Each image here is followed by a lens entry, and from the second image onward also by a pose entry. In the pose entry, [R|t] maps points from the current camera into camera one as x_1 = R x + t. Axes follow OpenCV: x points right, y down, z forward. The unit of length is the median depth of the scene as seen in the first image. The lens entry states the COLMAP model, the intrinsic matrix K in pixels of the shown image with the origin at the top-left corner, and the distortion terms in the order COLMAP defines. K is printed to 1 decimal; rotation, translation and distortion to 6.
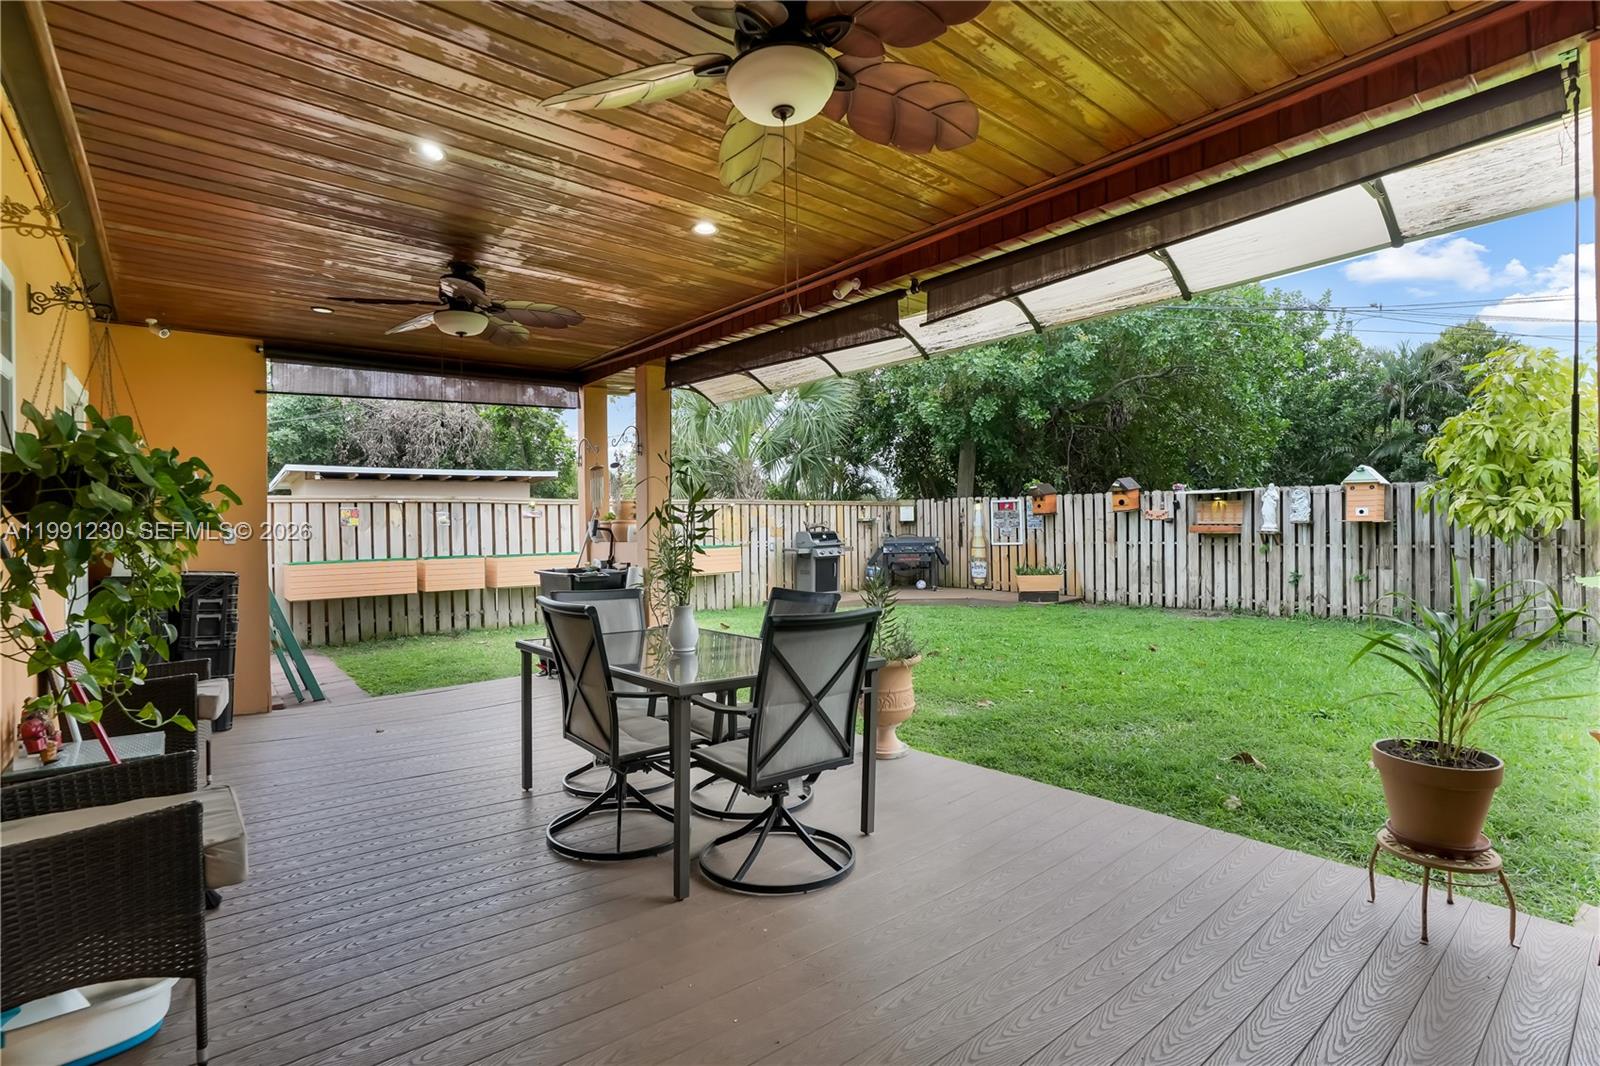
lens RADIAL K [[780.8, 0, 804.8], [0, 780.8, 527.4], [0, 0, 1]] dist [-0.003338, -0.000044]
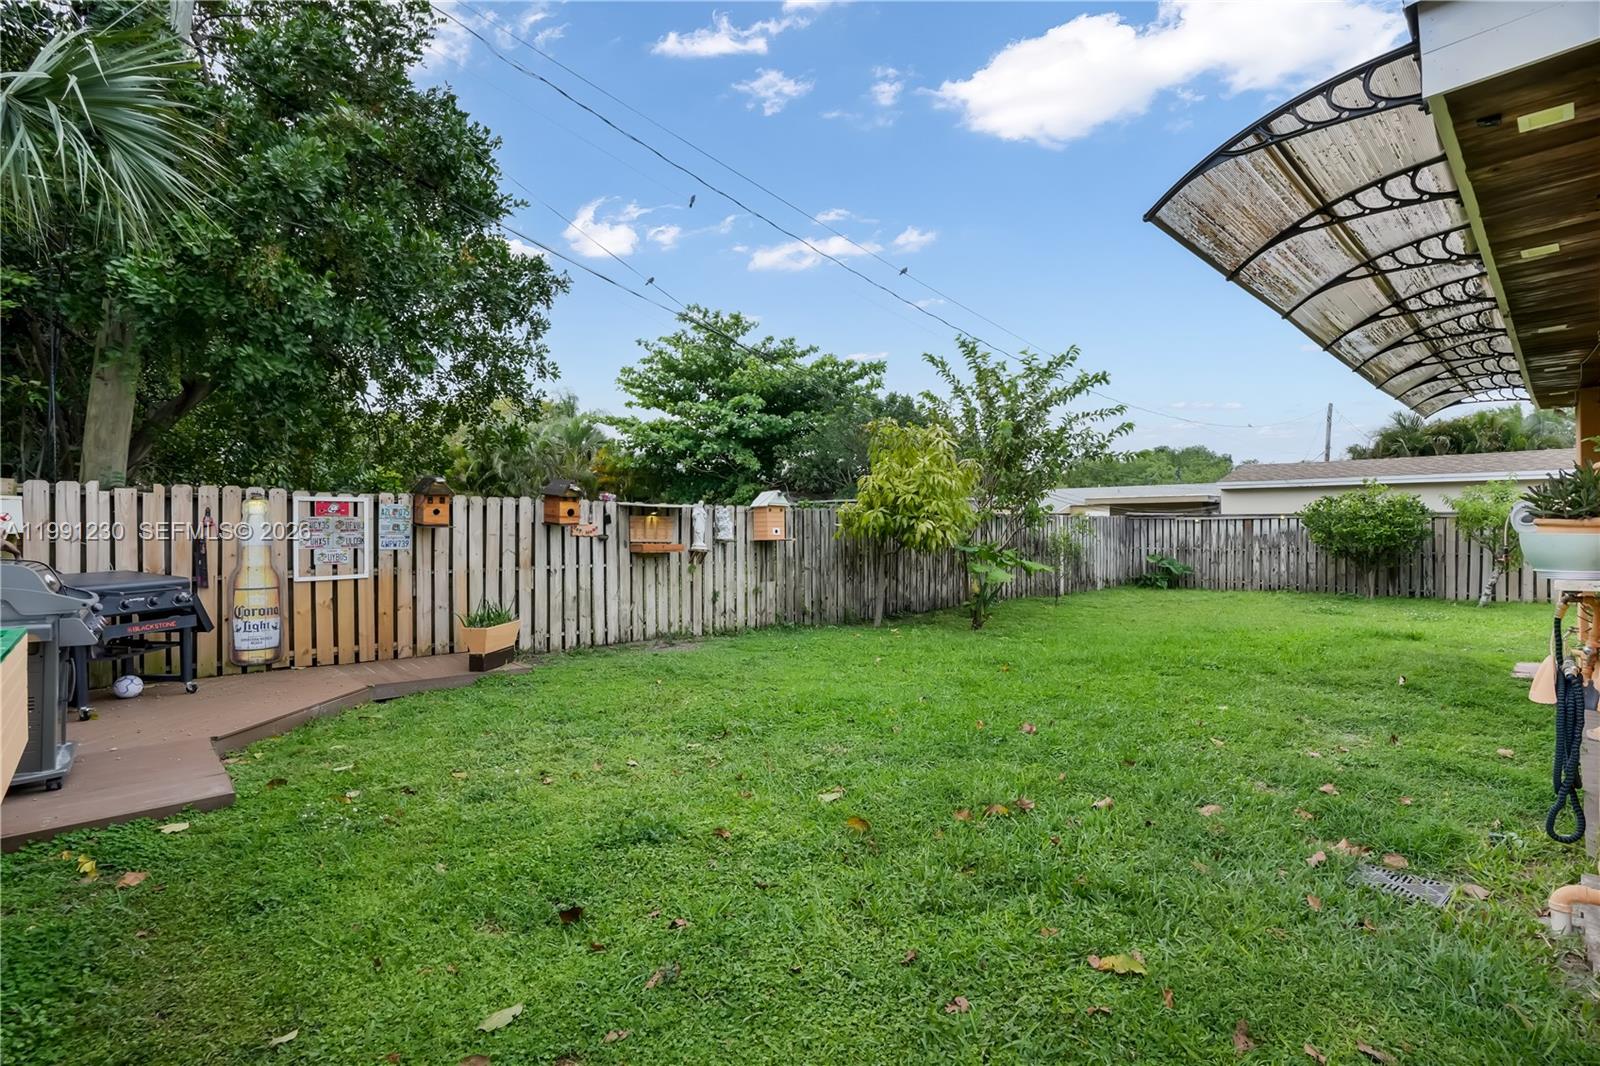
lens RADIAL K [[748.3, 0, 800.0], [0, 748.3, 533.0], [0, 0, 1]] dist [-0.011733, 0.000200]
pose [[-0.018033, 0.016734, 0.999697, -0.335049], [0.006258, 0.999842, -0.016624, 0.000445], [-0.999818, 0.005957, -0.018135, 0.864409]]
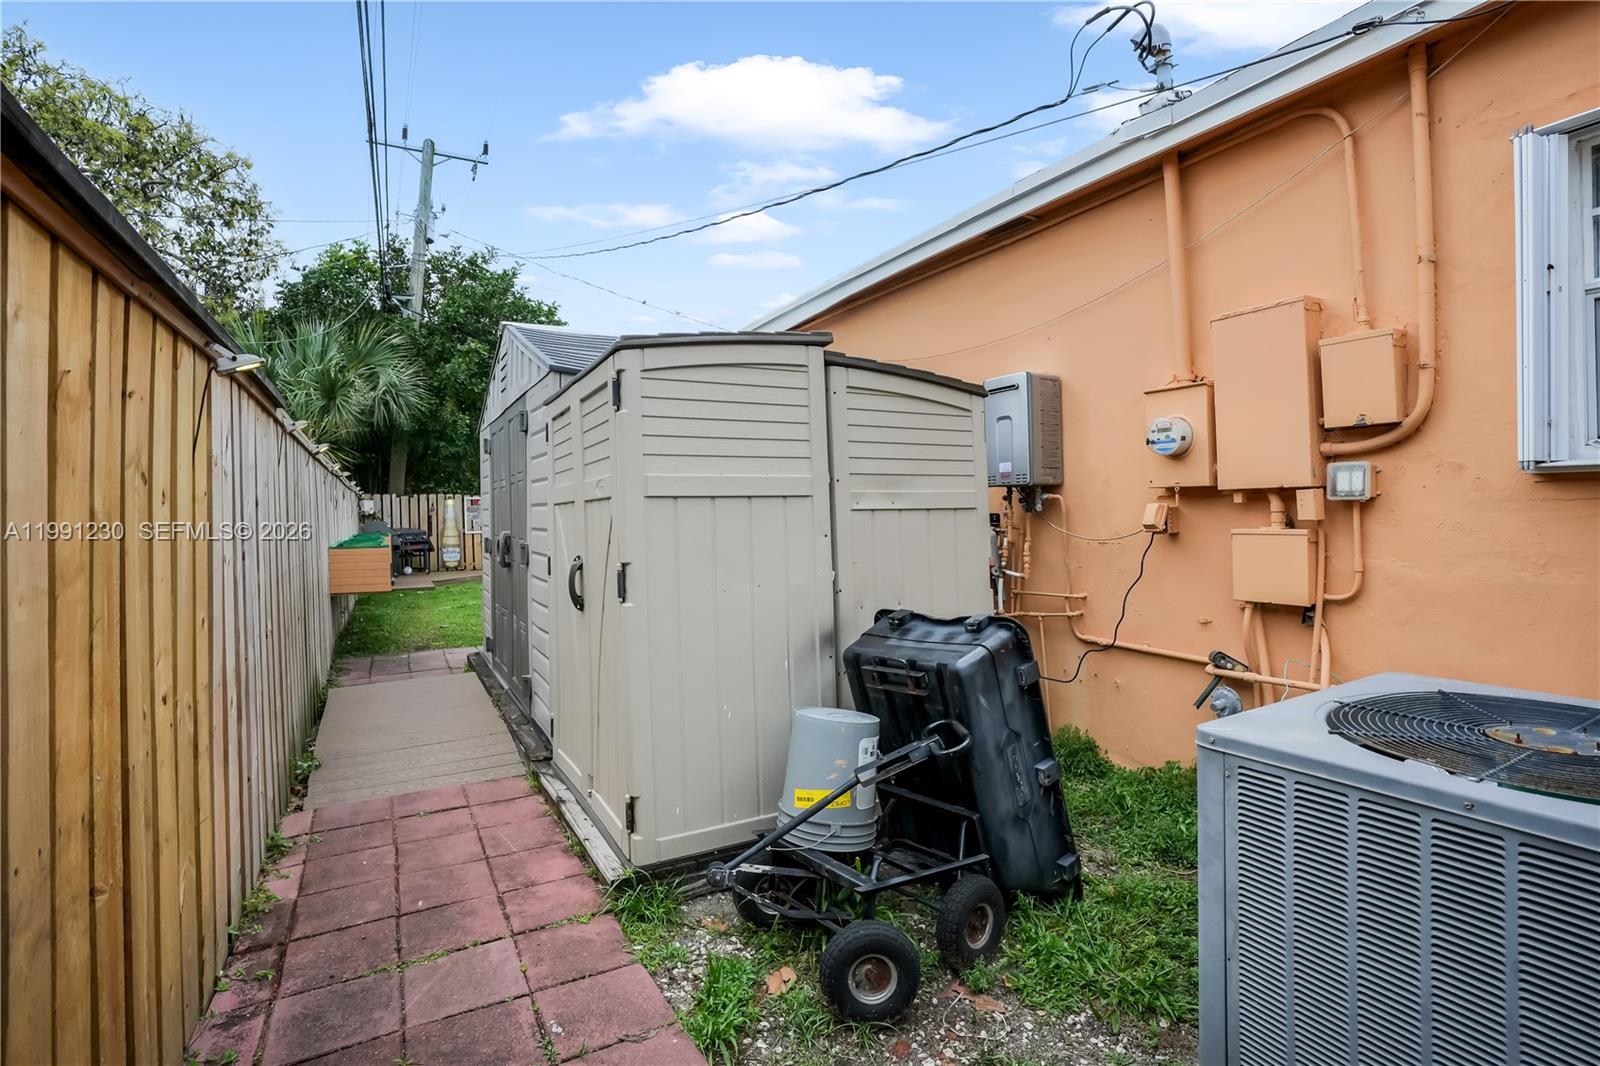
lens RADIAL K [[780.8, 0, 804.8], [0, 780.8, 527.4], [0, 0, 1]] dist [-0.003338, -0.000044]
pose [[0.234476, -0.007756, 0.972091, -1.068334], [0.013177, 0.999902, 0.004799, 0.017897], [-0.972033, 0.011684, 0.234555, 0.244251]]
